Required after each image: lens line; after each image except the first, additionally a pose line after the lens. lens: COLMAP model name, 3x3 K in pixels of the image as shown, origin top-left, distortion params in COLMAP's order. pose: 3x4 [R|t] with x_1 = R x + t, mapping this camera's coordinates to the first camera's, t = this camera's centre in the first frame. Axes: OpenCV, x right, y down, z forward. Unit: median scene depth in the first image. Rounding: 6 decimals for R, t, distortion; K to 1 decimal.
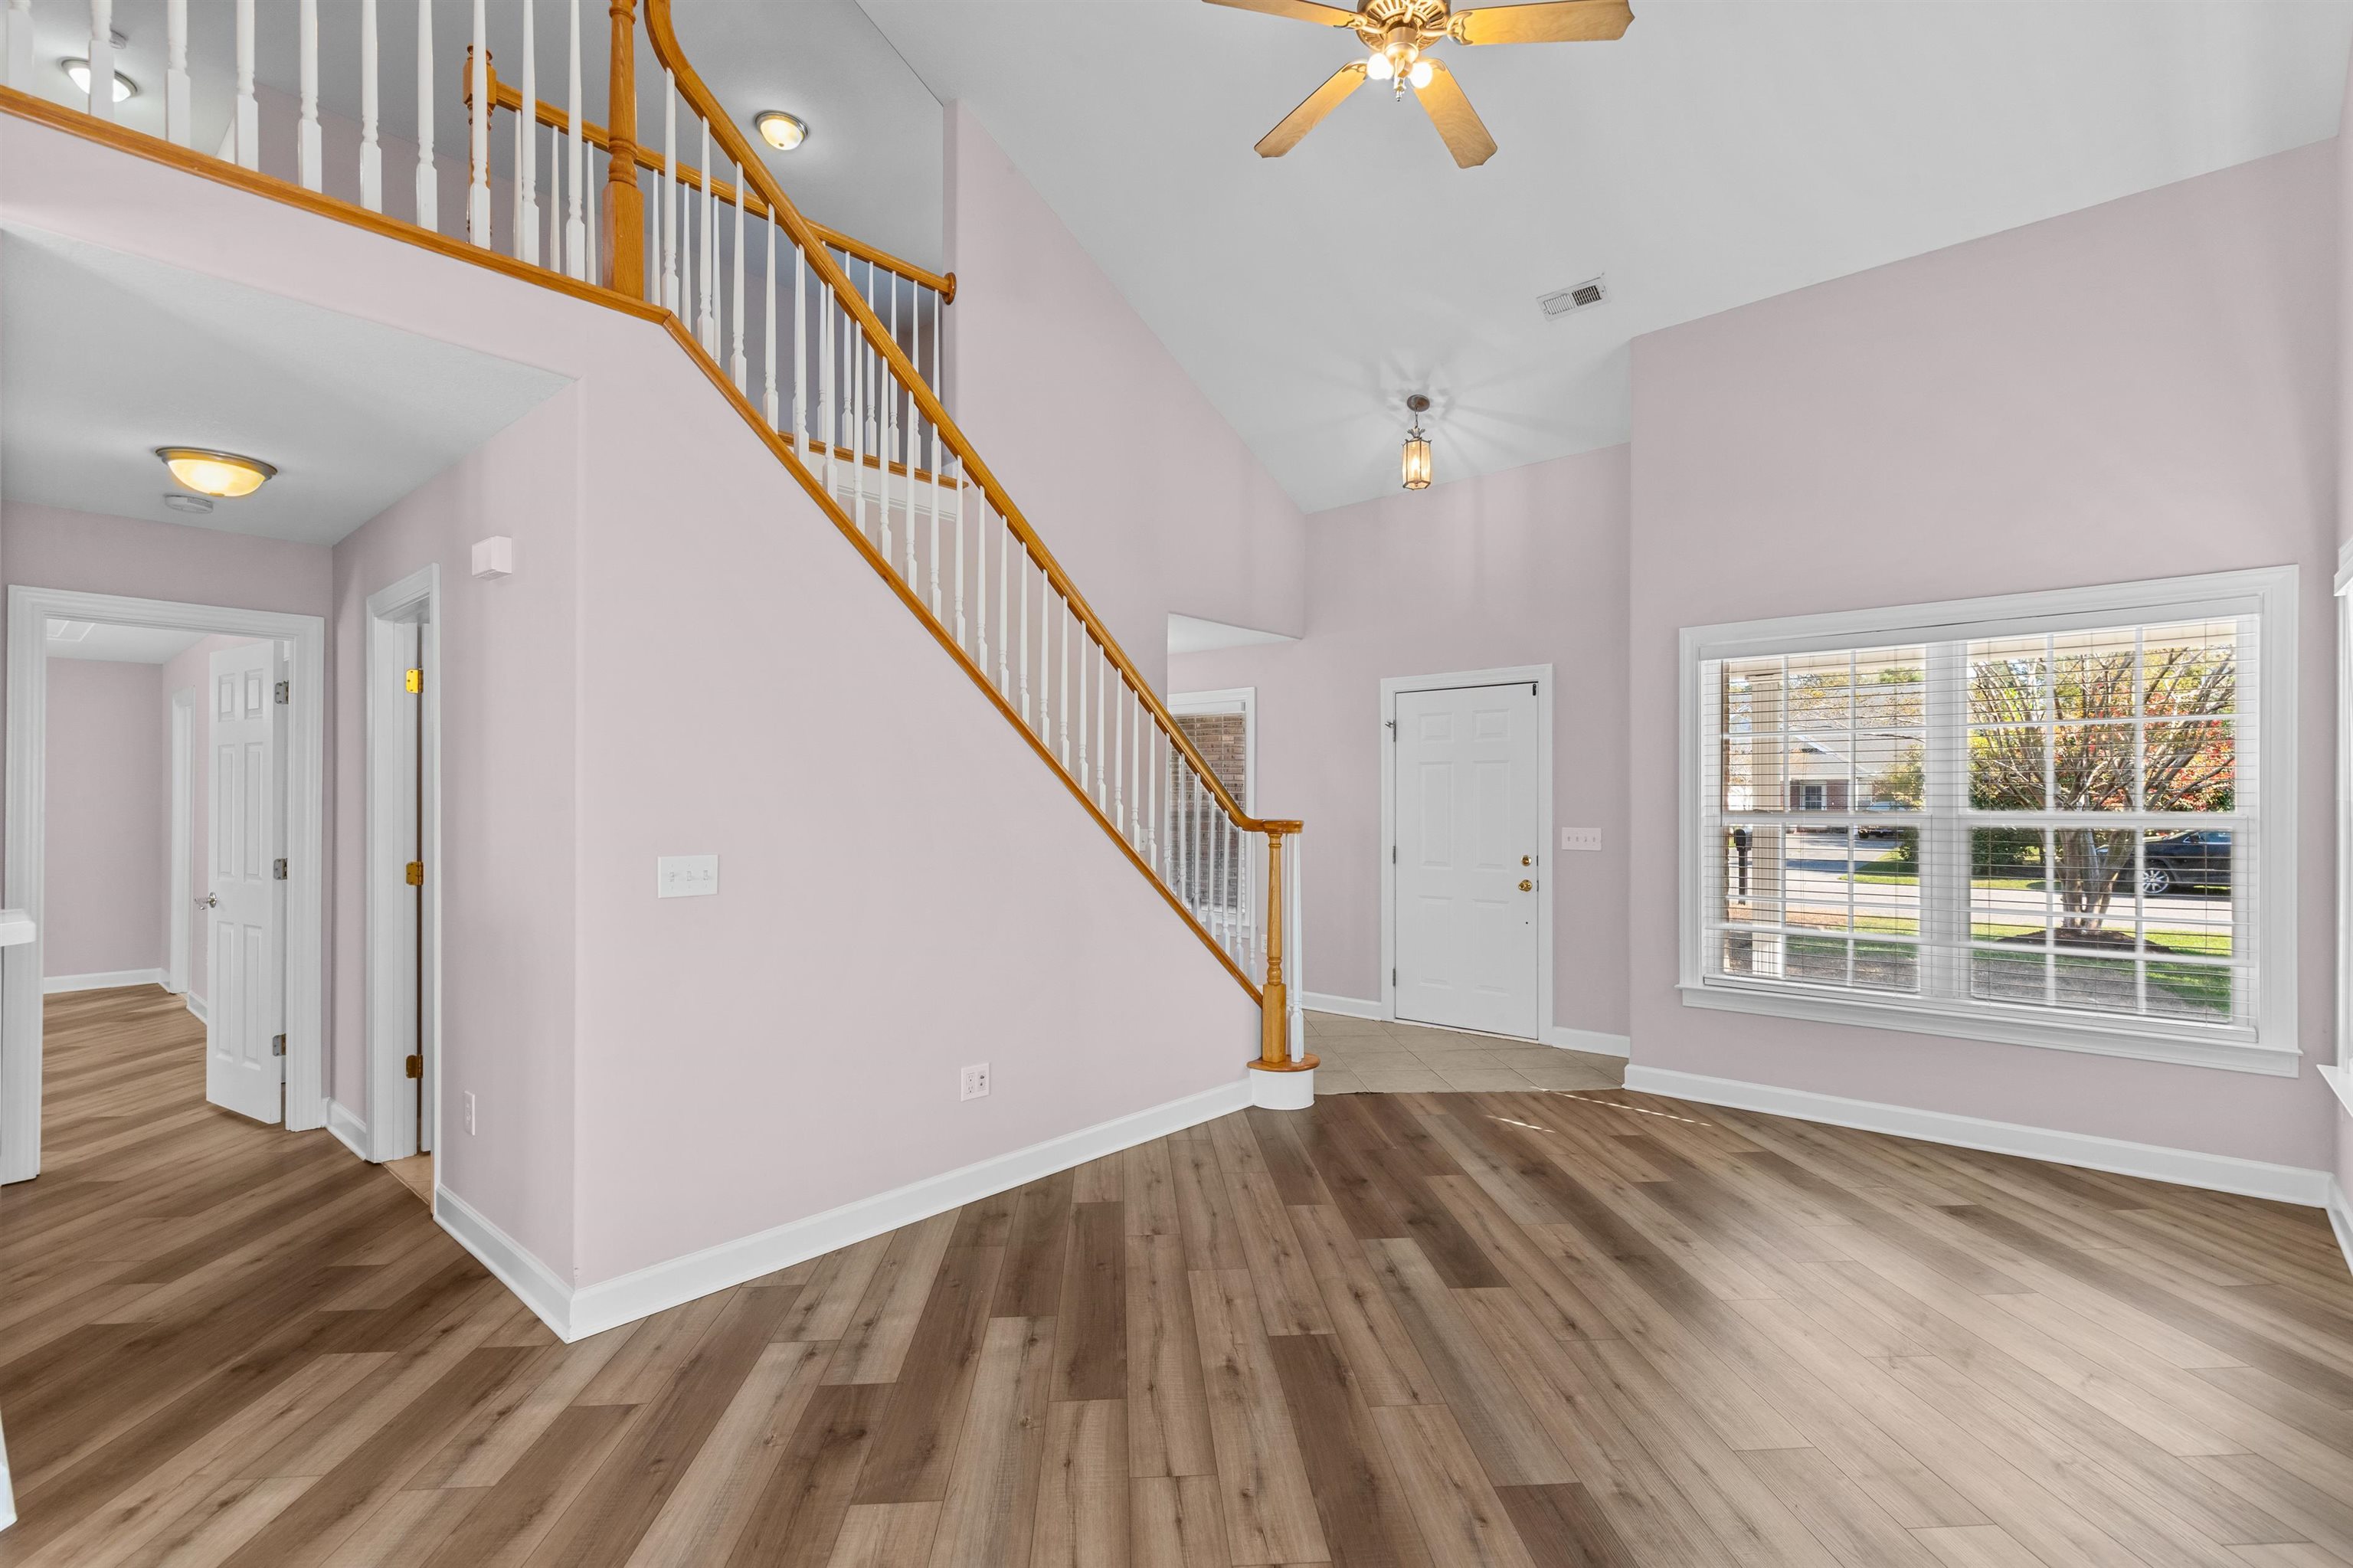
lens RADIAL K [[1078.3, 0, 1189.7], [0, 1078.3, 801.5], [0, 0, 1]] dist [0.010537, -0.000235]
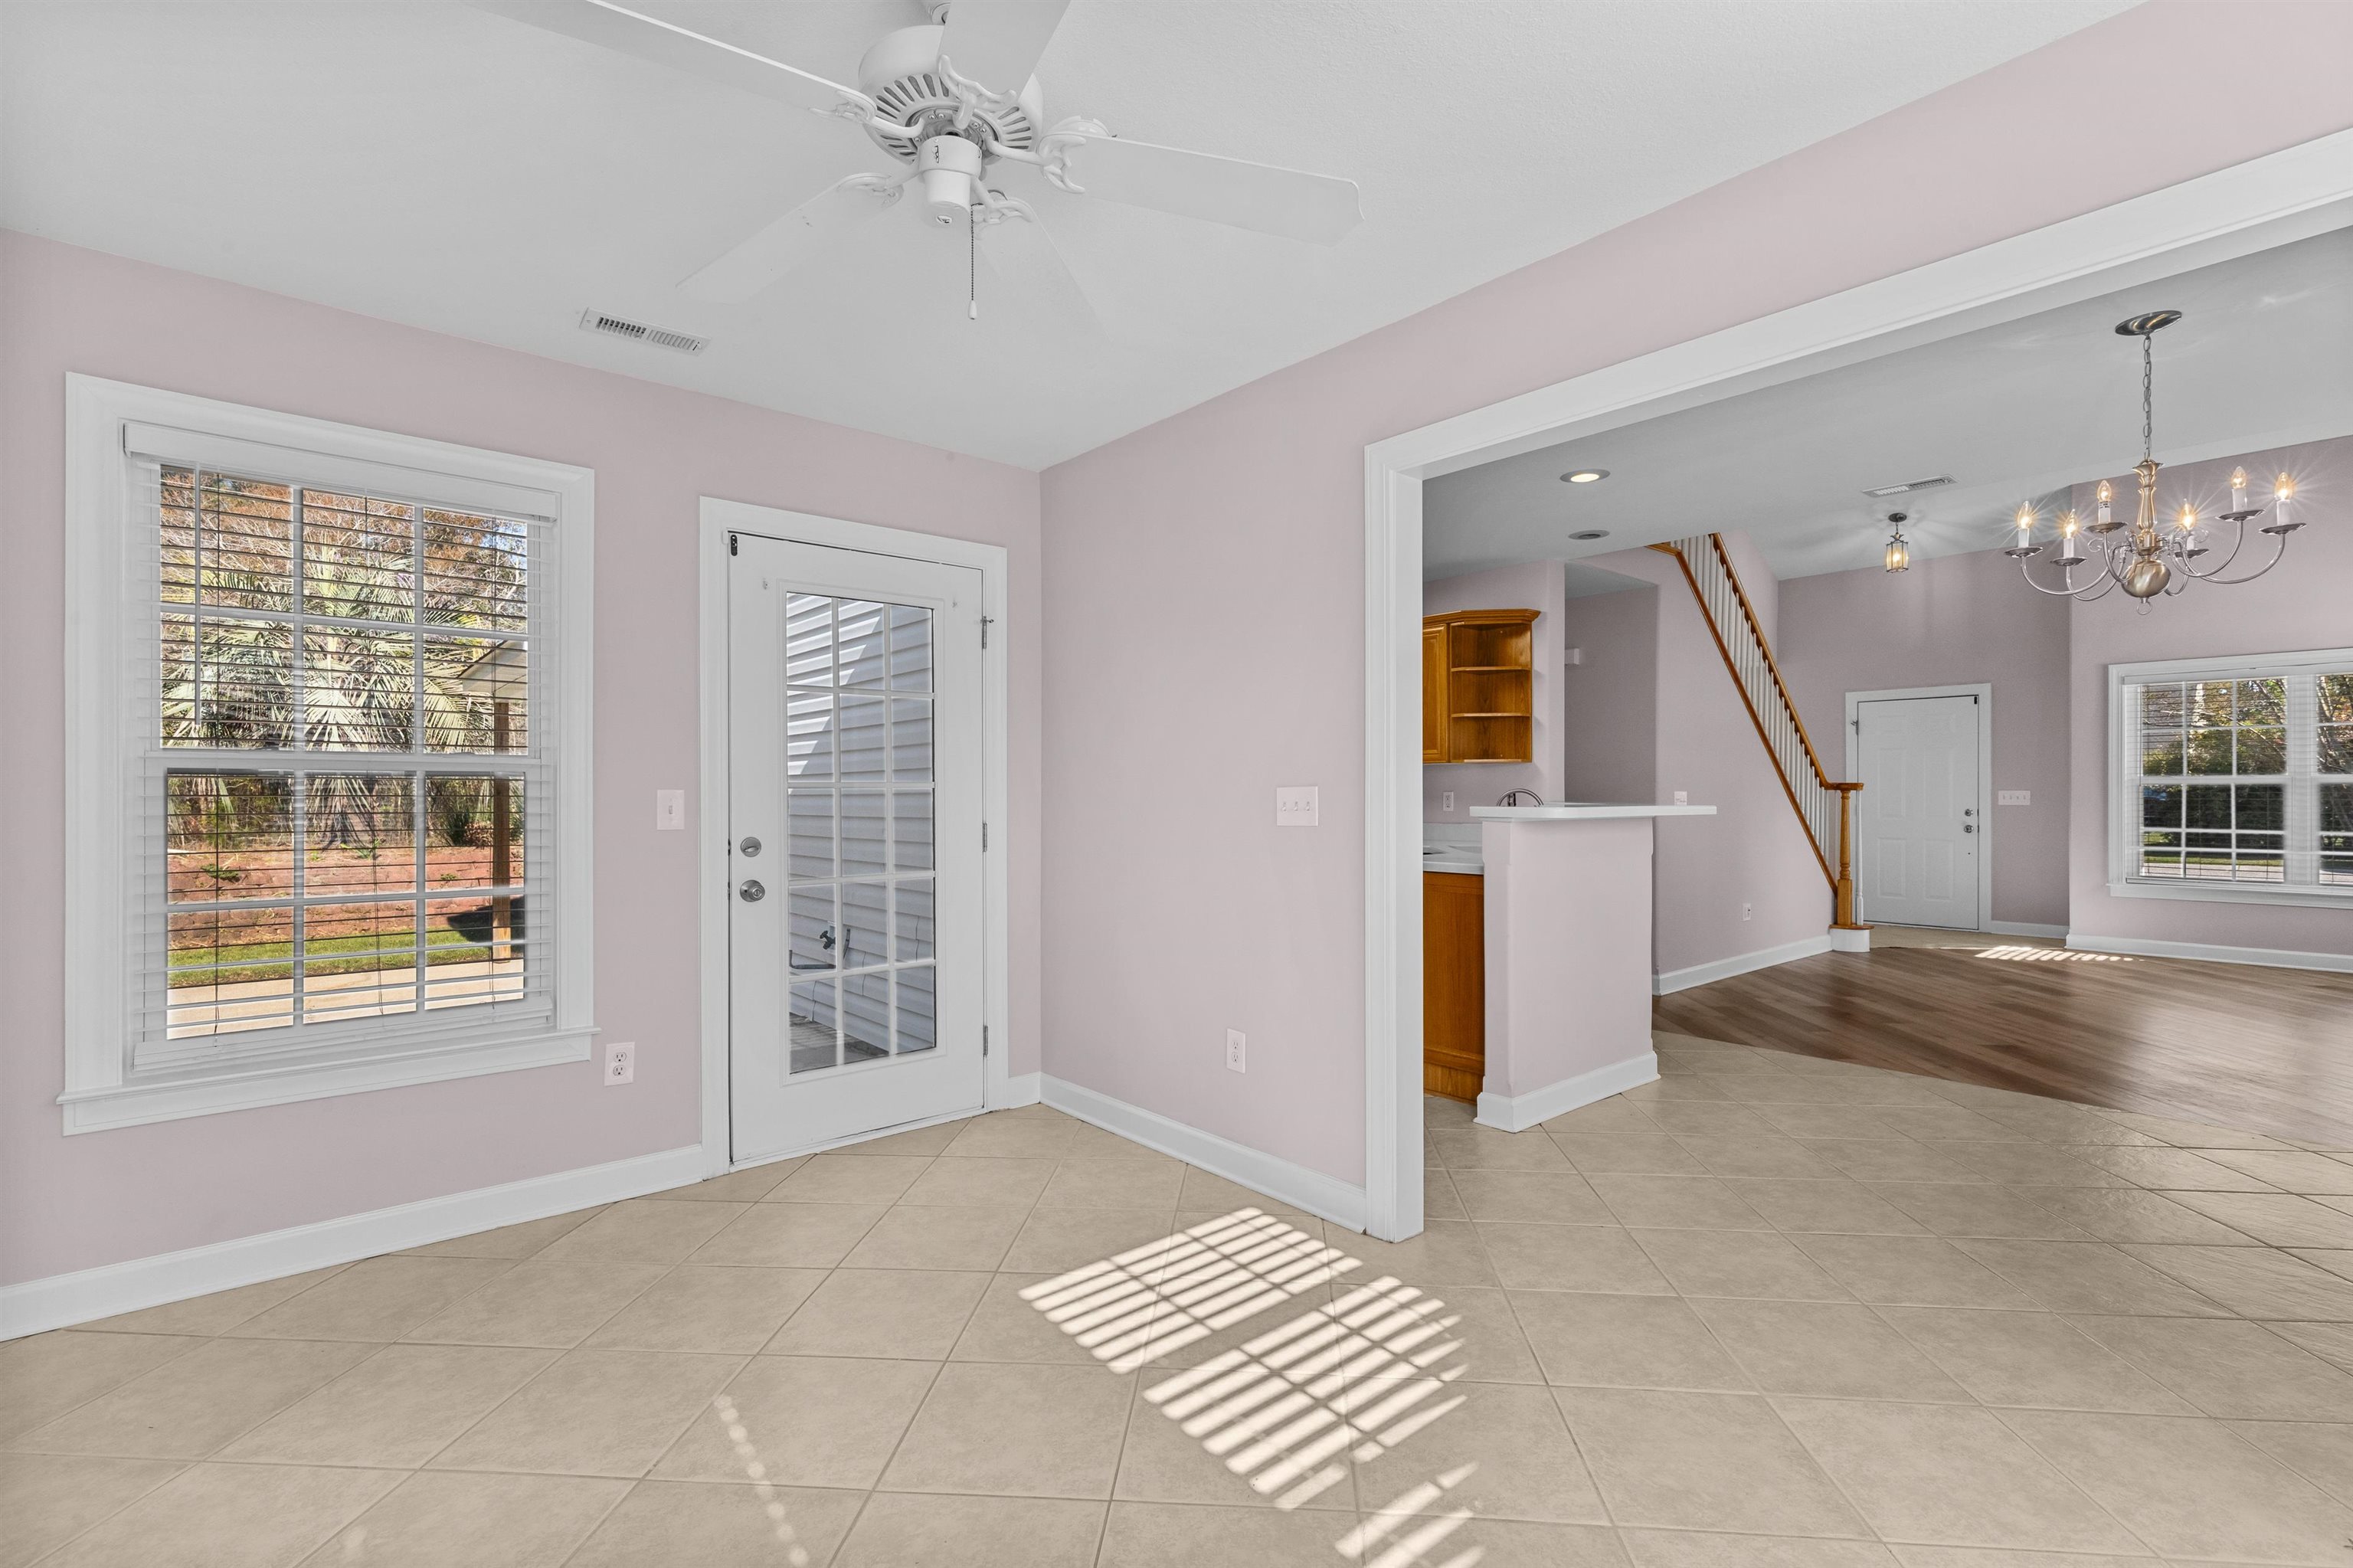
lens RADIAL K [[1078.4, 0, 1180.3], [0, 1078.4, 789.5], [0, 0, 1]] dist [0.009198, -0.000944]
pose [[0.990734, -0.000646, -0.135819, -1.119950], [0.000311, 0.999997, -0.002487, 0.049134], [0.135820, 0.002422, 0.990731, -1.277859]]
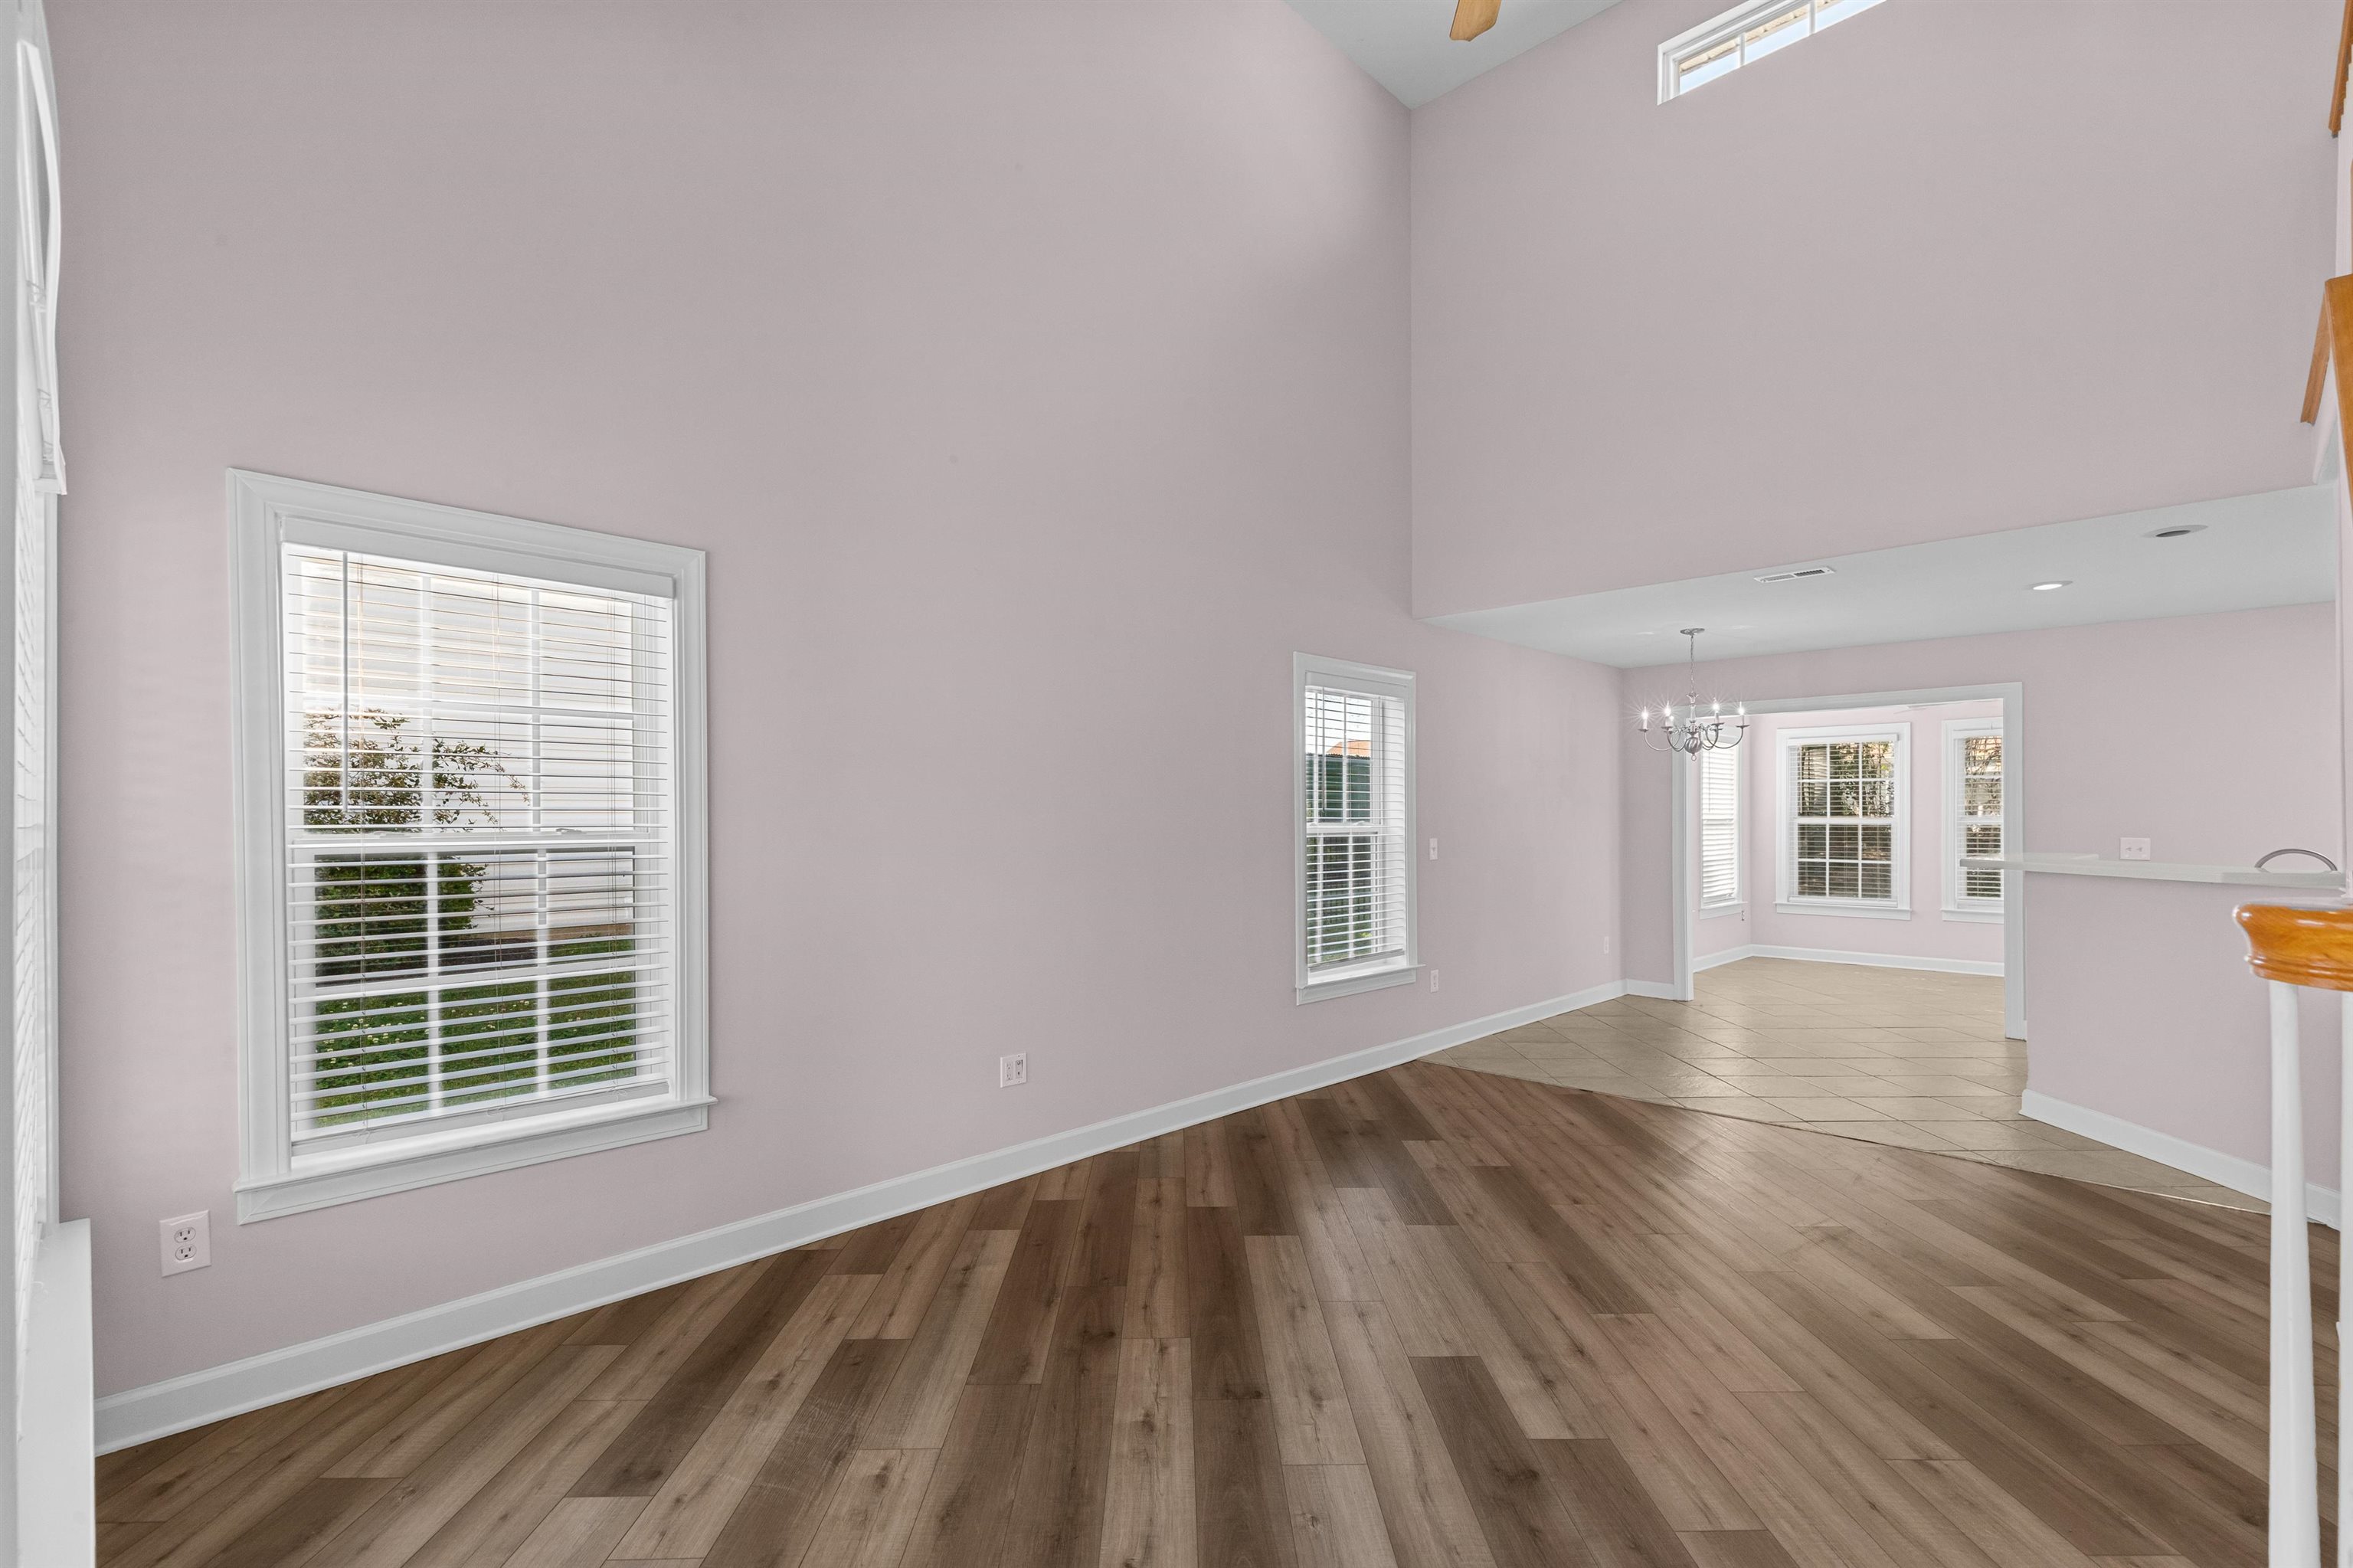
lens RADIAL K [[1058.8, 0, 1193.5], [0, 1058.8, 814.6], [0, 0, 1]] dist [0.006023, -0.000743]
pose [[-0.998563, 0.005495, 0.053300, 0.410294], [0.005279, 0.999977, -0.004183, 0.003666], [-0.053322, -0.003895, -0.998570, 1.819073]]
